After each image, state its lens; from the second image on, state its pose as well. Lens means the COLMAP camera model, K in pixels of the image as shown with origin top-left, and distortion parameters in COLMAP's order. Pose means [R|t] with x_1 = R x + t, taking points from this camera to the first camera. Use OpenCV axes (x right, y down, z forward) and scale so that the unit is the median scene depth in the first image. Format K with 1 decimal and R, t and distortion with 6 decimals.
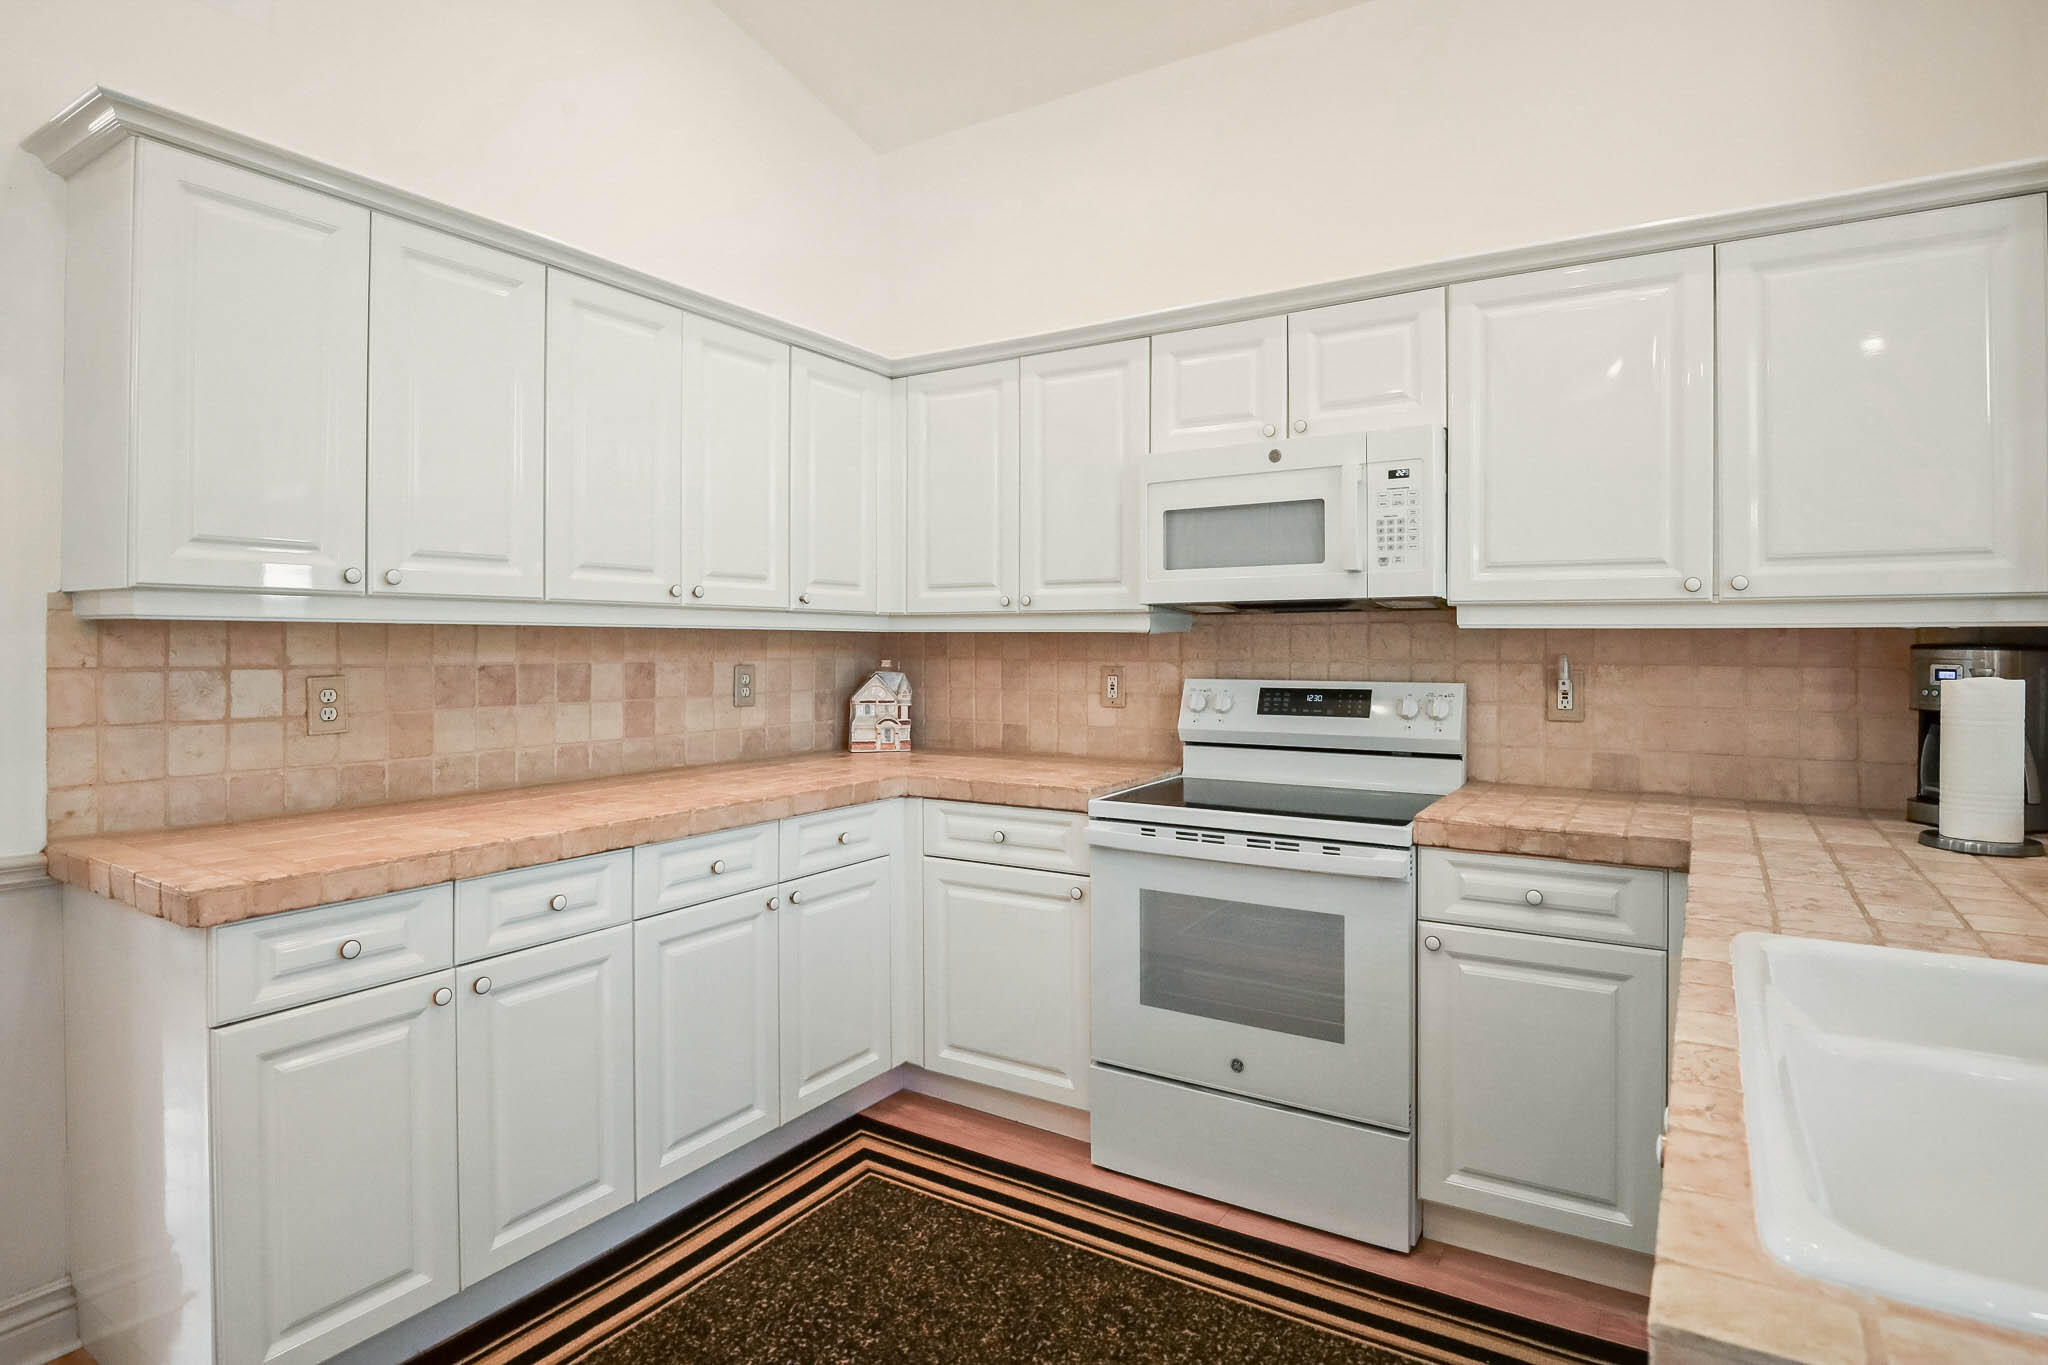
lens RADIAL K [[1073.3, 0, 1009.6], [0, 1073.3, 639.4], [0, 0, 1]] dist [-0.013432, -0.001191]
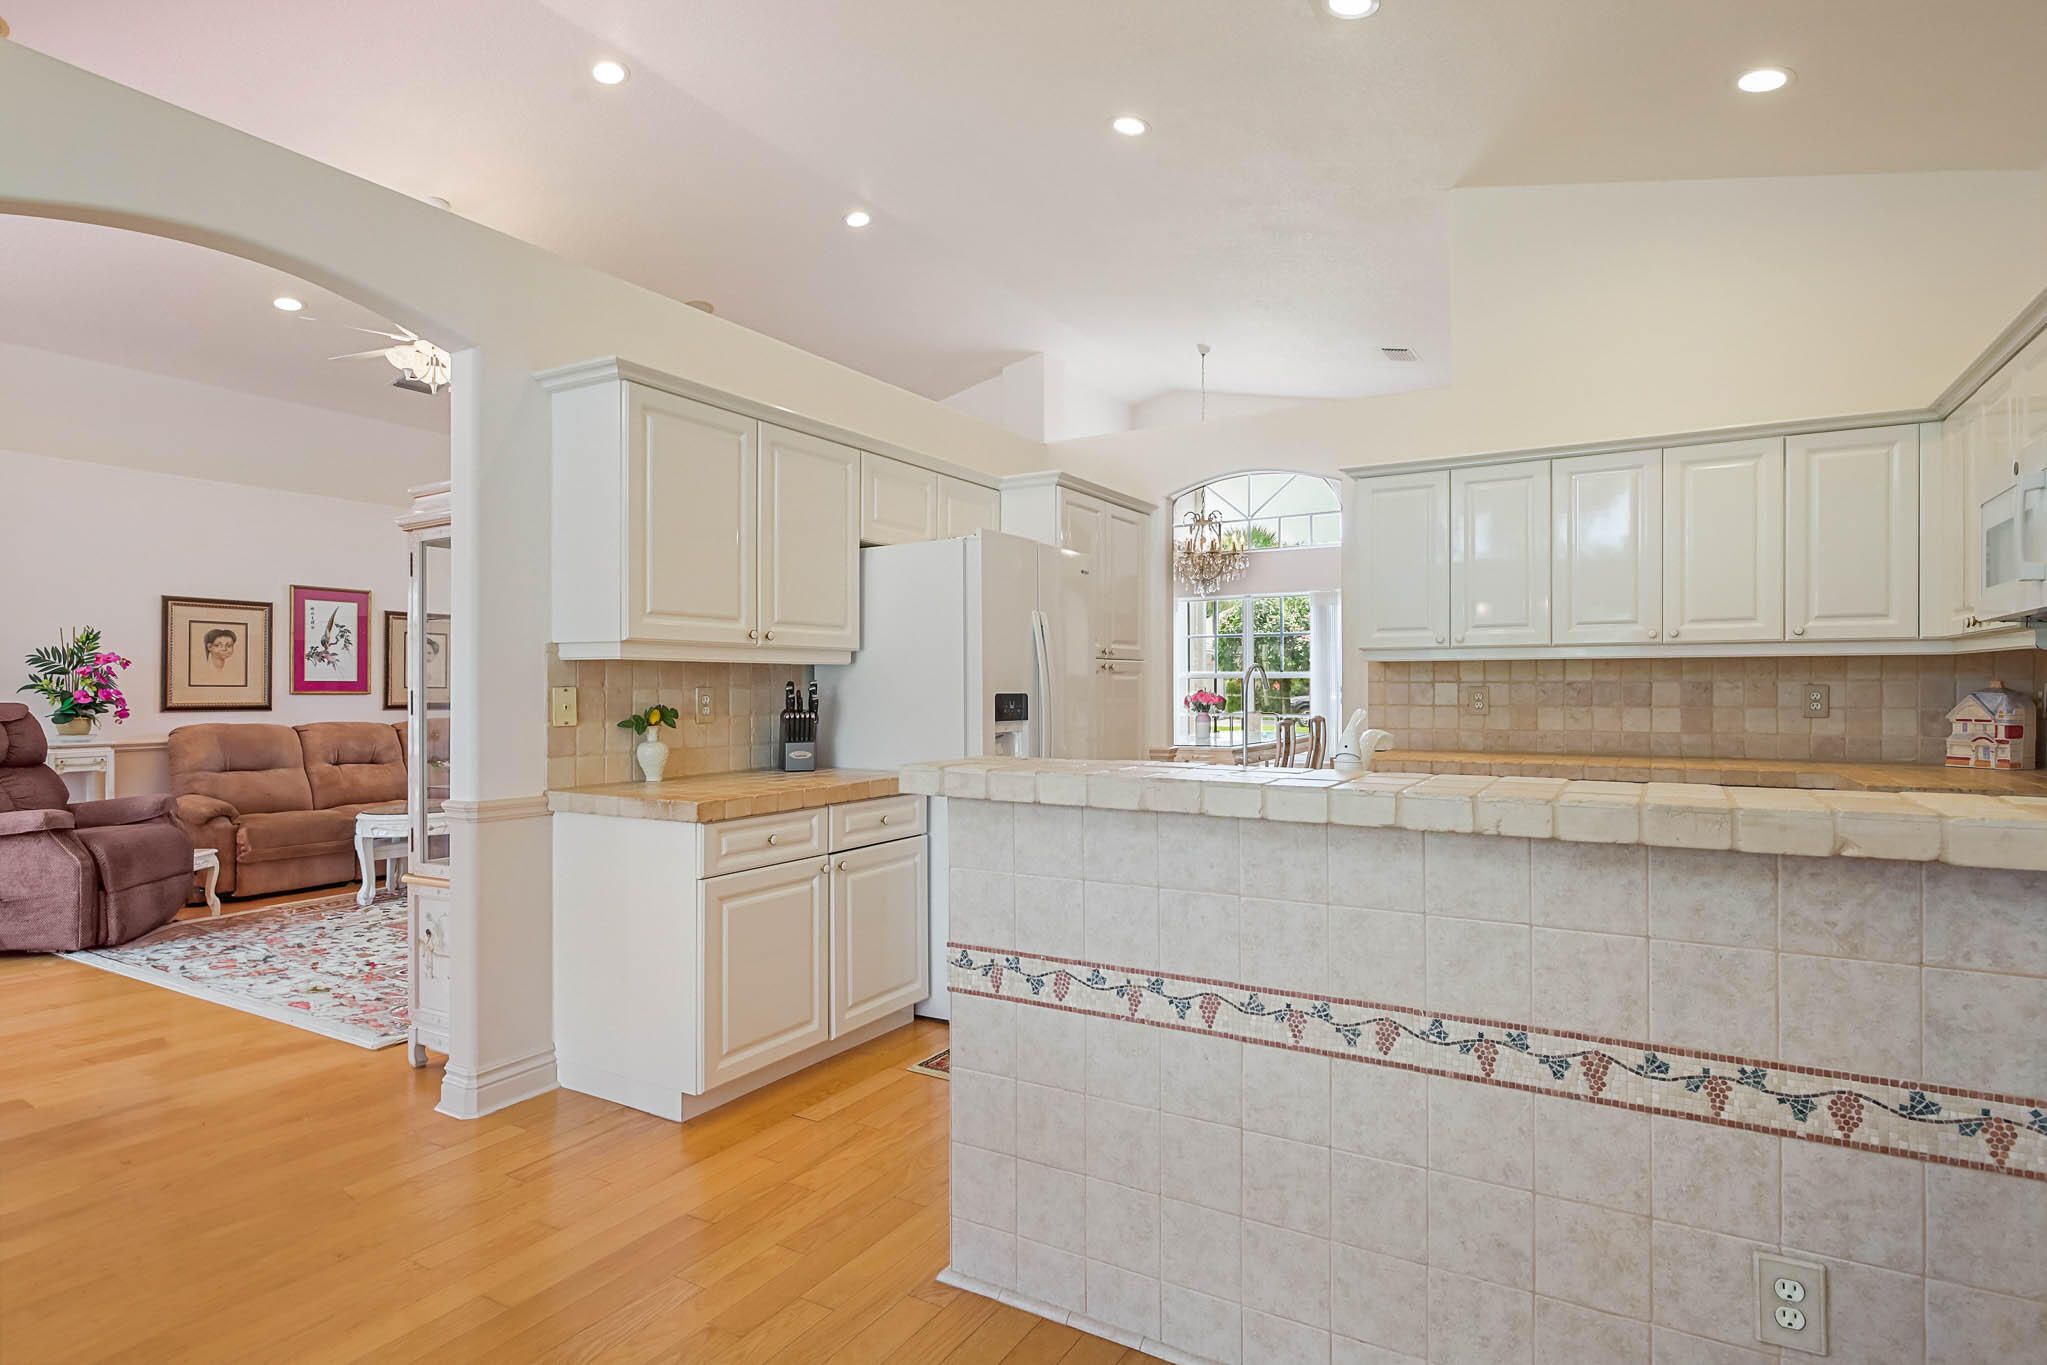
lens RADIAL K [[1072.7, 0, 960.5], [0, 1072.7, 678.5], [0, 0, 1]] dist [-0.013432, -0.001191]
pose [[-0.006180, -0.009443, -0.999936, 1.196917], [0.005513, 0.999940, -0.009477, 0.027609], [0.999966, -0.005571, -0.006128, 0.013044]]
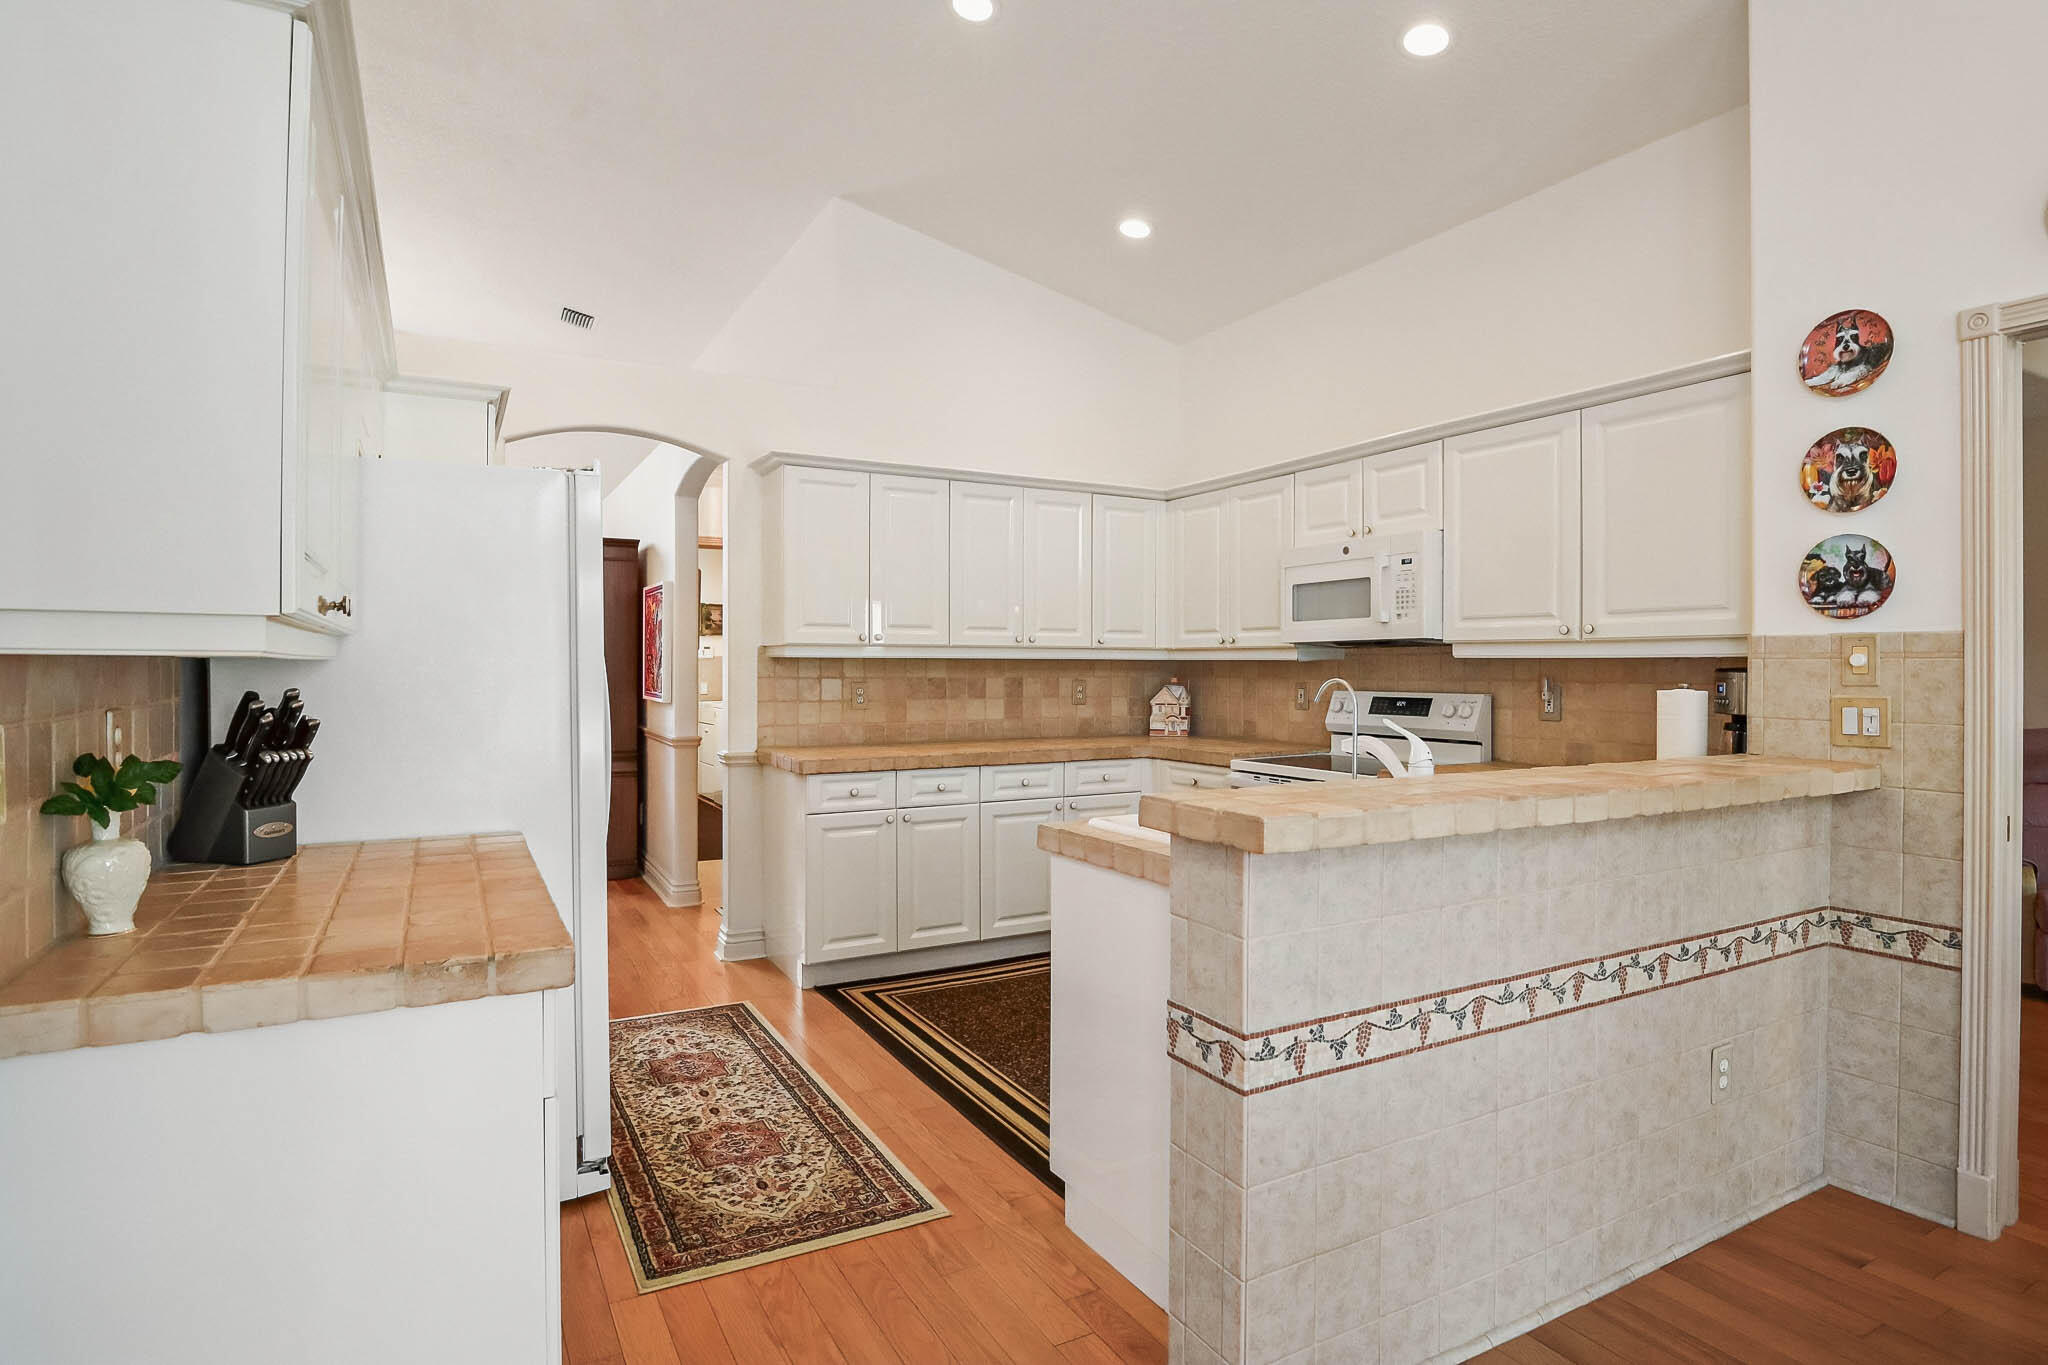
lens RADIAL K [[1073.3, 0, 1021.5], [0, 1073.3, 675.7], [0, 0, 1]] dist [-0.013432, -0.001191]
pose [[0.878608, 0.004452, -0.477523, 0.571159], [0.001086, 0.999935, 0.011320, -0.002540], [0.477542, -0.010464, 0.878547, -0.624482]]
